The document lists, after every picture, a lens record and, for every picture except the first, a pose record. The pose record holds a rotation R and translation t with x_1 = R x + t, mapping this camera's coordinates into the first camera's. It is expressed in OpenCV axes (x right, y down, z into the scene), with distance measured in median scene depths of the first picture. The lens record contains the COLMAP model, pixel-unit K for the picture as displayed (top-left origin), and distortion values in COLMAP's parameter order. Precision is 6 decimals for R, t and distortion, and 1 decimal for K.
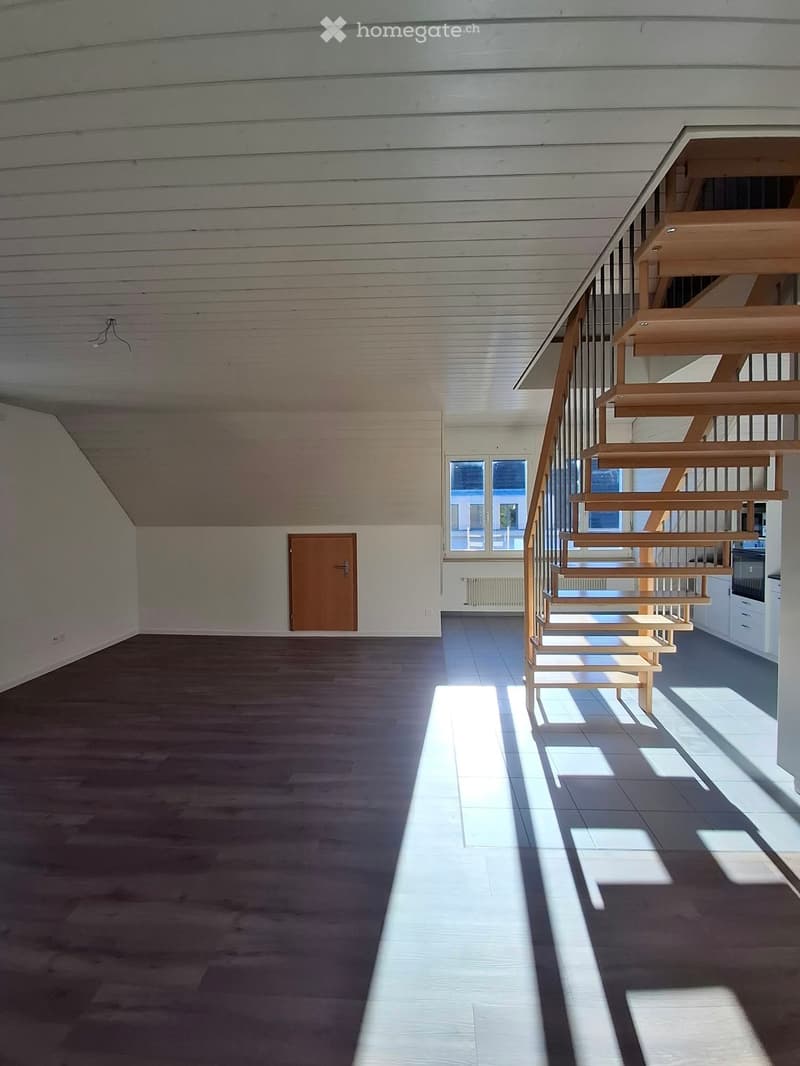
lens RADIAL K [[495.6, 0, 400.0], [0, 495.6, 533.0], [0, 0, 1]] dist [0.000060, -0.000006]
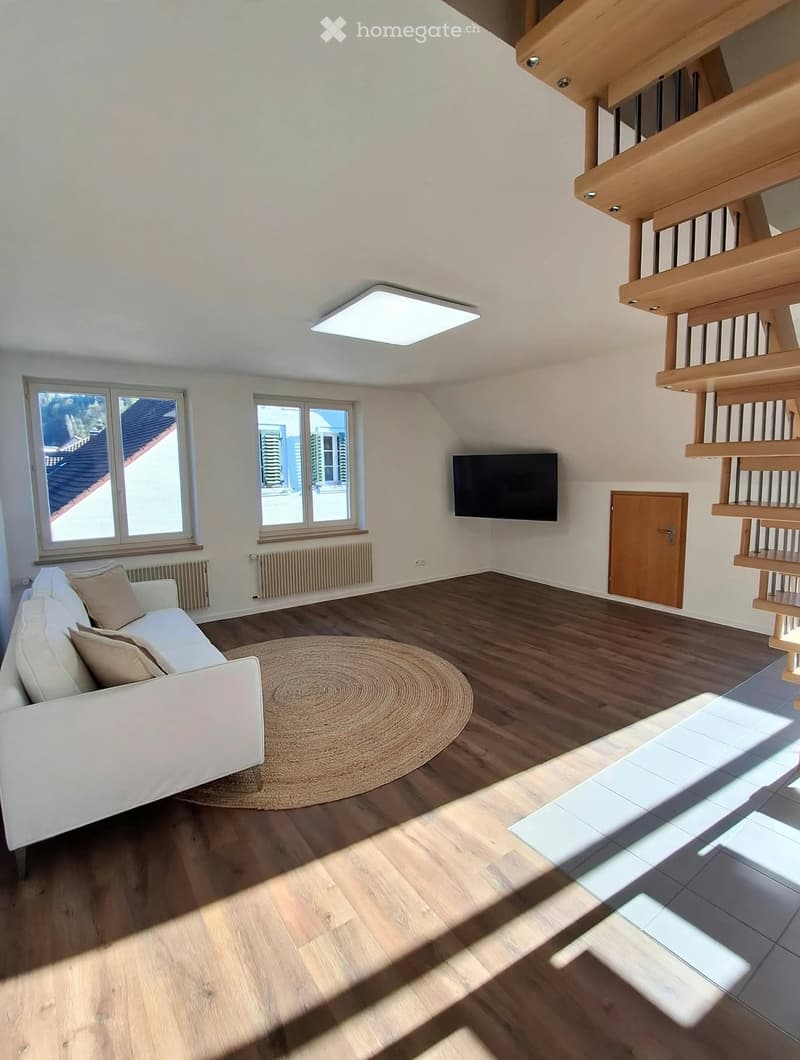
lens RADIAL K [[492.8, 0, 400.0], [0, 492.8, 530.0], [0, 0, 1]] dist [0.000060, -0.000006]
pose [[0.612861, 0.093669, -0.784619, 0.289276], [-0.027777, 0.994889, 0.097075, -0.004263], [0.789702, -0.037699, 0.612331, 0.123150]]
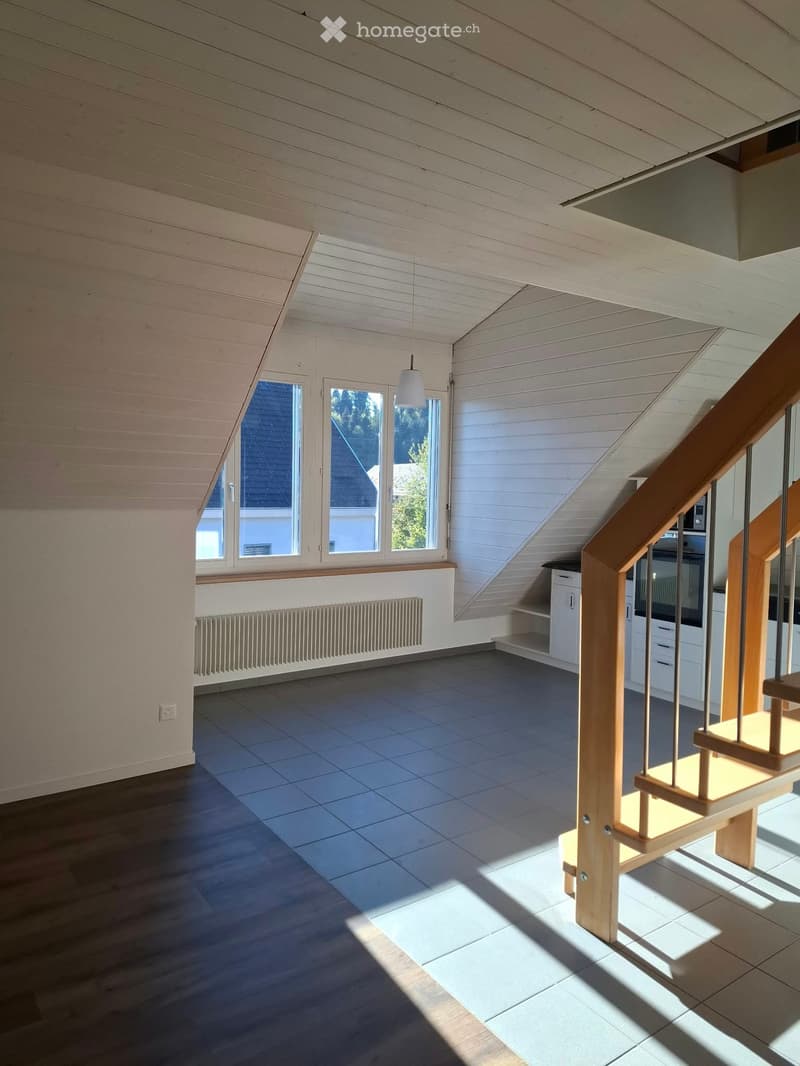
lens RADIAL K [[731.3, 0, 400.0], [0, 731.3, 533.0], [0, 0, 1]] dist [0.000084, -0.002846]
pose [[0.789384, -0.013998, 0.613740, -0.186884], [-0.000082, 0.999738, 0.022907, -0.009990], [-0.613899, -0.018132, 0.789176, 0.415538]]
